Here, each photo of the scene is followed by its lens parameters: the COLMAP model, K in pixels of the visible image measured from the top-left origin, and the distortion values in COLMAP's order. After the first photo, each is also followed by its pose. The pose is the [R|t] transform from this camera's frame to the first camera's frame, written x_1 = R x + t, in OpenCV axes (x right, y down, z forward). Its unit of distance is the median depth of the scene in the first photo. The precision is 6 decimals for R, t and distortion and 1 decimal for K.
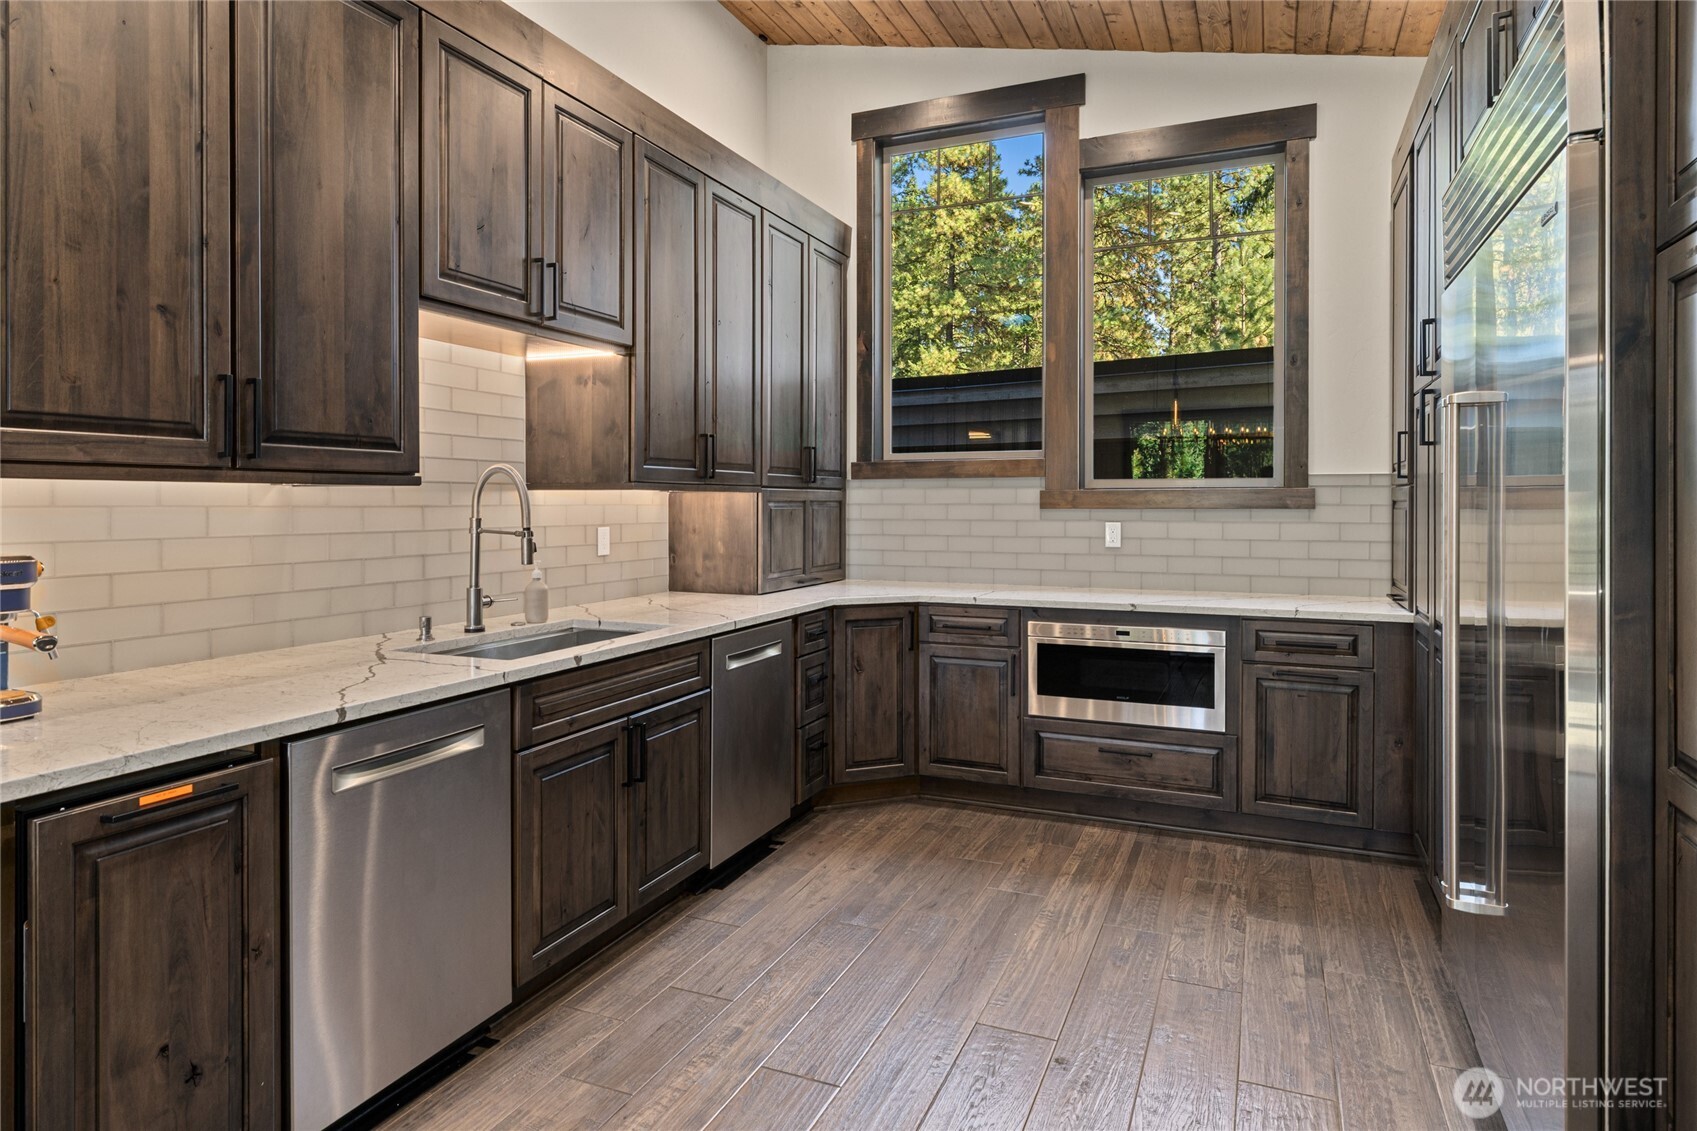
lens RADIAL K [[968.5, 0, 848.7], [0, 968.5, 508.1], [0, 0, 1]] dist [0.001049, 0.000122]
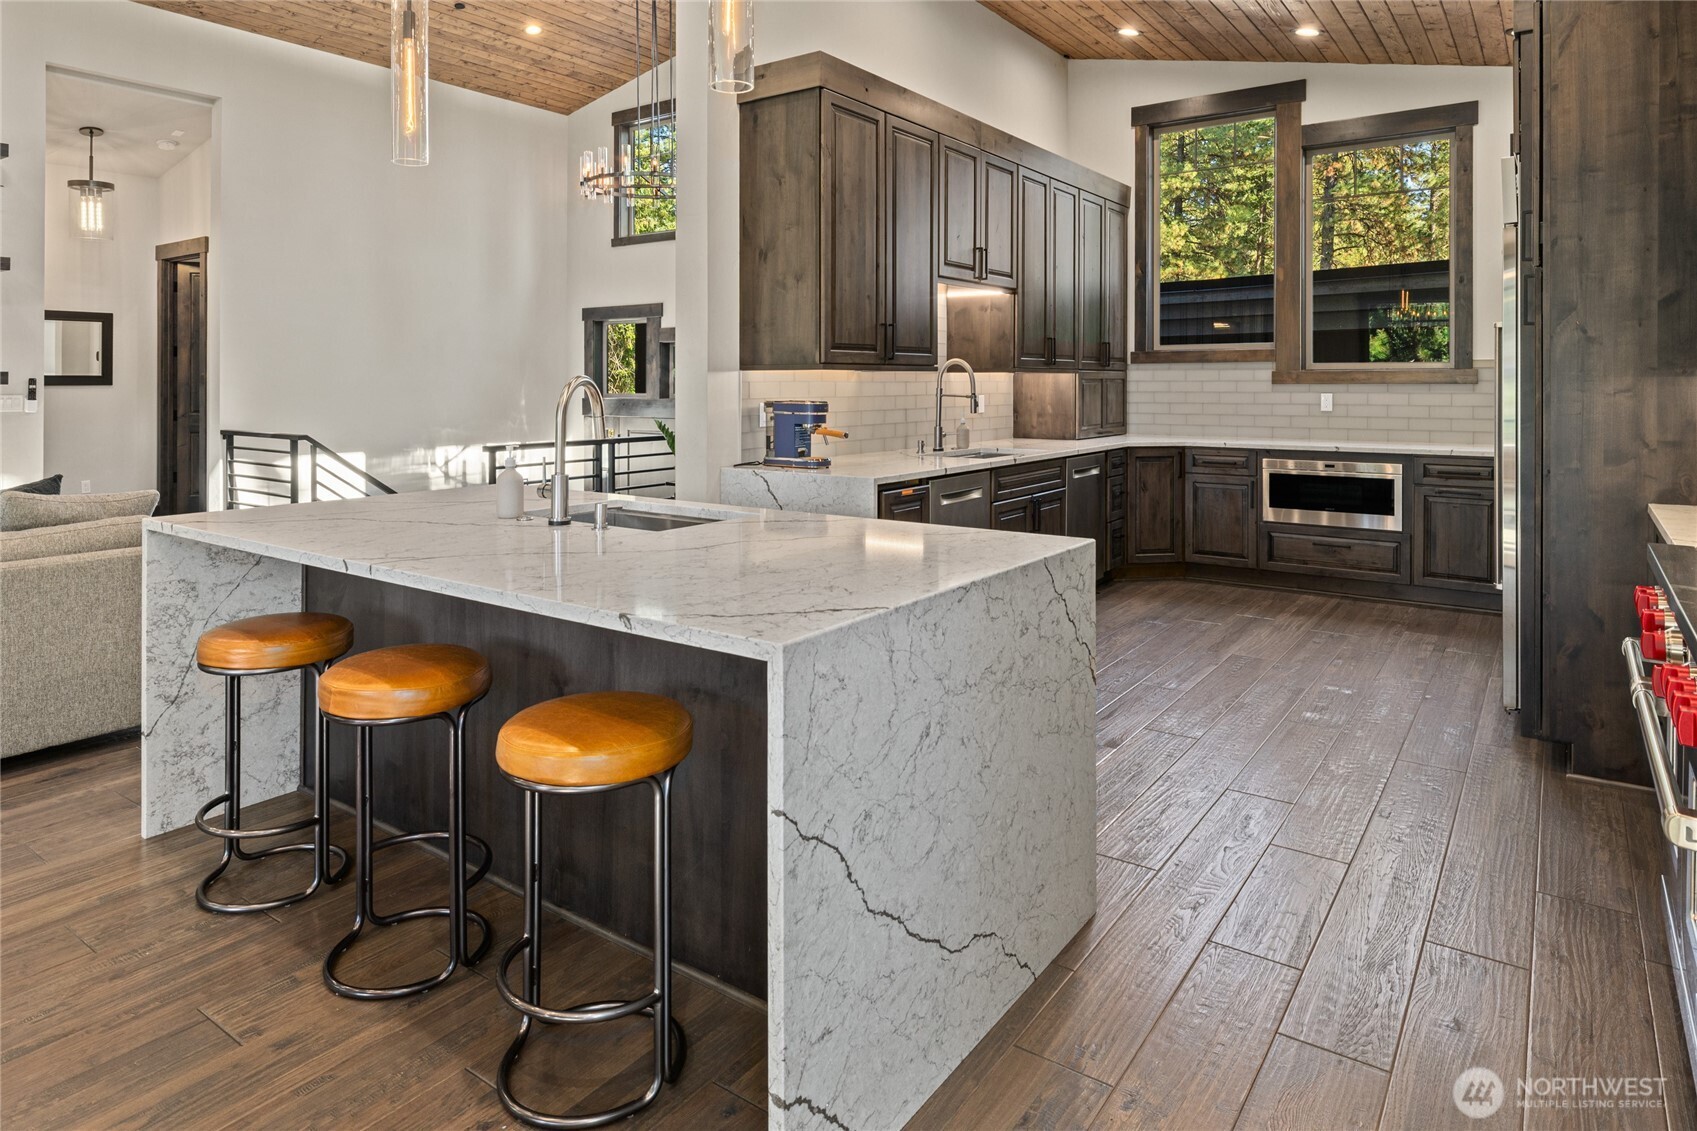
lens RADIAL K [[995.8, 0, 846.0], [0, 995.8, 388.7], [0, 0, 1]] dist [0.001304, 0.000563]
pose [[0.976920, 0.000036, -0.213603, -0.110557], [0.000245, 0.999999, 0.001292, 0.005937], [0.213603, -0.001314, 0.976920, -0.615842]]
